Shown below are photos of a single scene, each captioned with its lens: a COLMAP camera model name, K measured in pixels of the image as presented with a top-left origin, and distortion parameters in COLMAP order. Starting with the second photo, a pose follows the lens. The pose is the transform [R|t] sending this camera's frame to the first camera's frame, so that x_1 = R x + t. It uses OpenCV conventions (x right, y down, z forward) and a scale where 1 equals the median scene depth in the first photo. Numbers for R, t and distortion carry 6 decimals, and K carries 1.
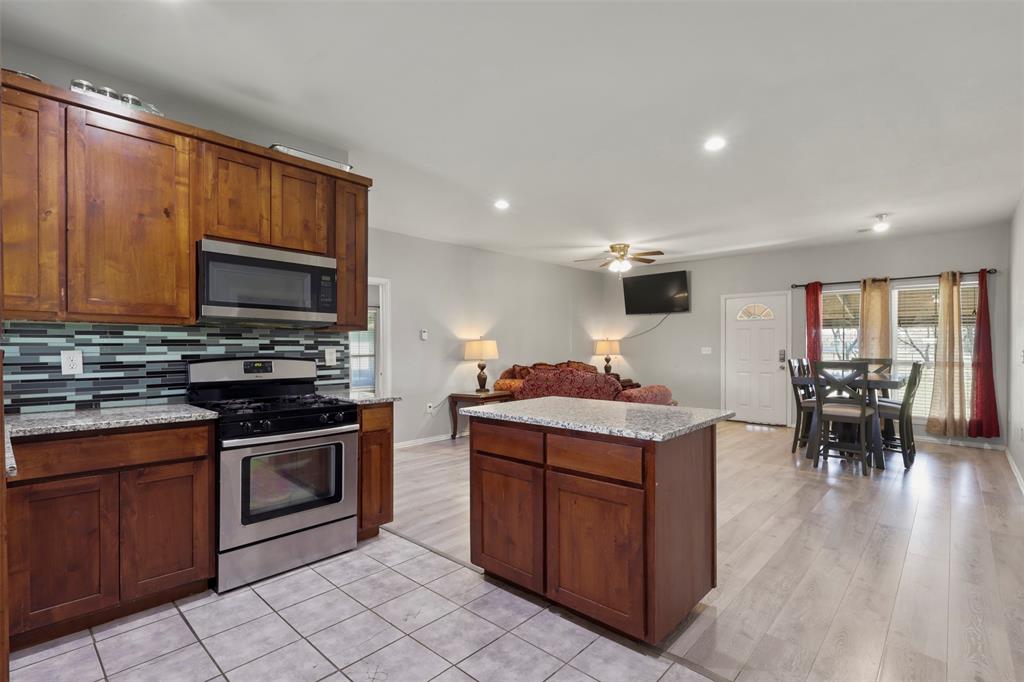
lens RADIAL K [[473.9, 0, 510.8], [0, 473.9, 349.6], [0, 0, 1]] dist [-0.004835, -0.000267]
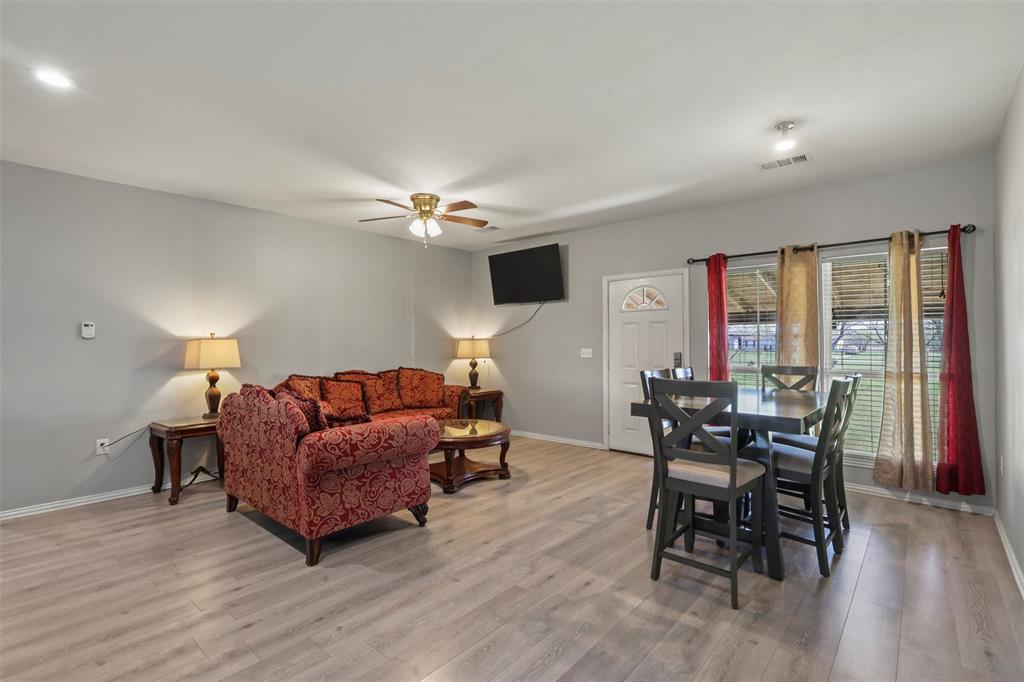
lens RADIAL K [[473.9, 0, 510.7], [0, 473.9, 339.8], [0, 0, 1]] dist [-0.004835, -0.000267]
pose [[0.999494, -0.000926, 0.031797, 0.347412], [0.001468, 0.999854, -0.017013, -0.007428], [-0.031777, 0.017051, 0.999350, 0.349976]]
